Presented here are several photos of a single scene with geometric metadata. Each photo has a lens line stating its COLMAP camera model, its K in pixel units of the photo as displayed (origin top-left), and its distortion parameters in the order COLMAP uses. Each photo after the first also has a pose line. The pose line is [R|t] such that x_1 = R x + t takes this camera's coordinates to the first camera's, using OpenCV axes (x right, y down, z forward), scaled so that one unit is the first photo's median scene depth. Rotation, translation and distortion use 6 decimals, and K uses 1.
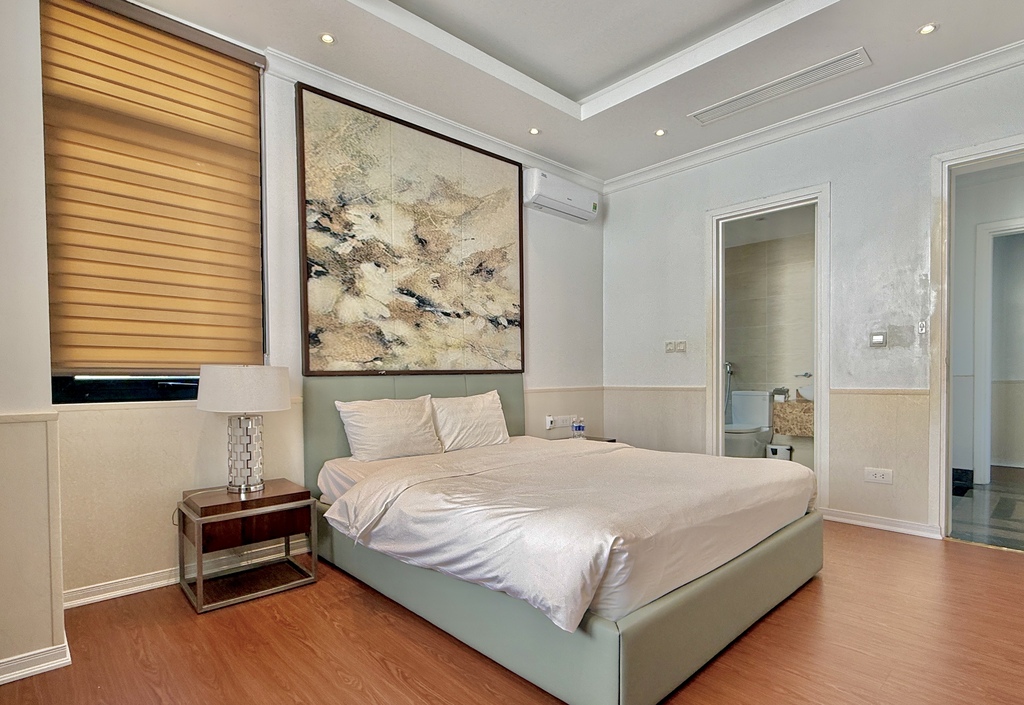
lens RADIAL K [[524.2, 0, 520.4], [0, 524.2, 380.6], [0, 0, 1]] dist [0.001616, 0.000489]
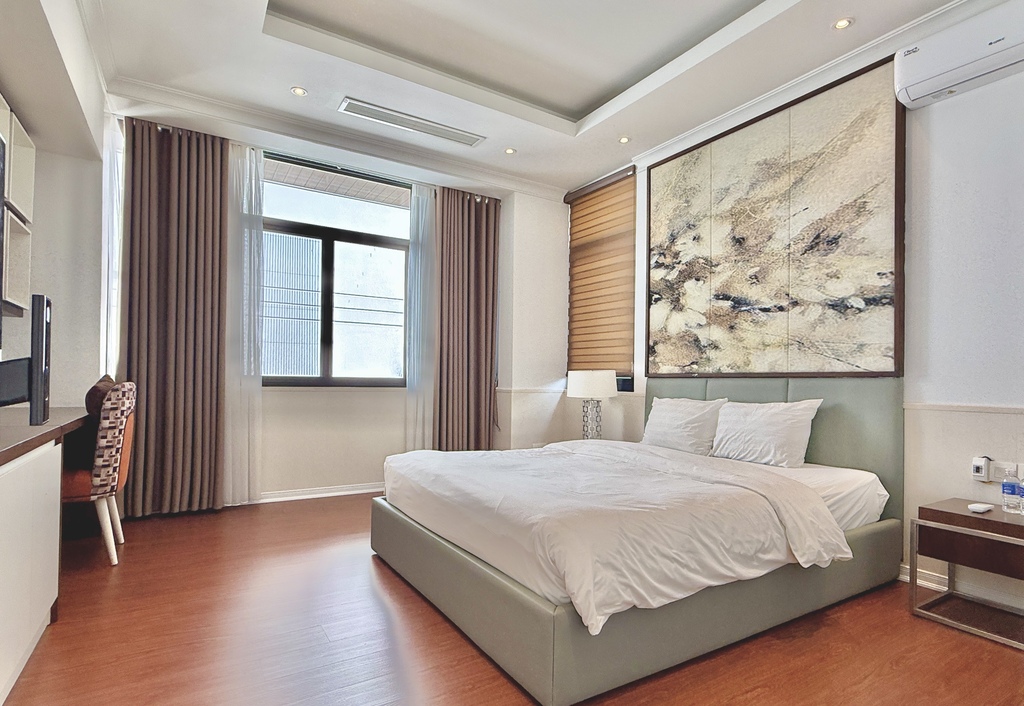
lens RADIAL K [[524.2, 0, 504.9], [0, 524.2, 370.7], [0, 0, 1]] dist [0.001616, 0.000489]
pose [[-0.209024, -0.010272, -0.977857, 0.870145], [-0.022080, 0.999739, -0.005782, -0.008938], [0.977661, 0.020382, -0.209197, 0.798049]]
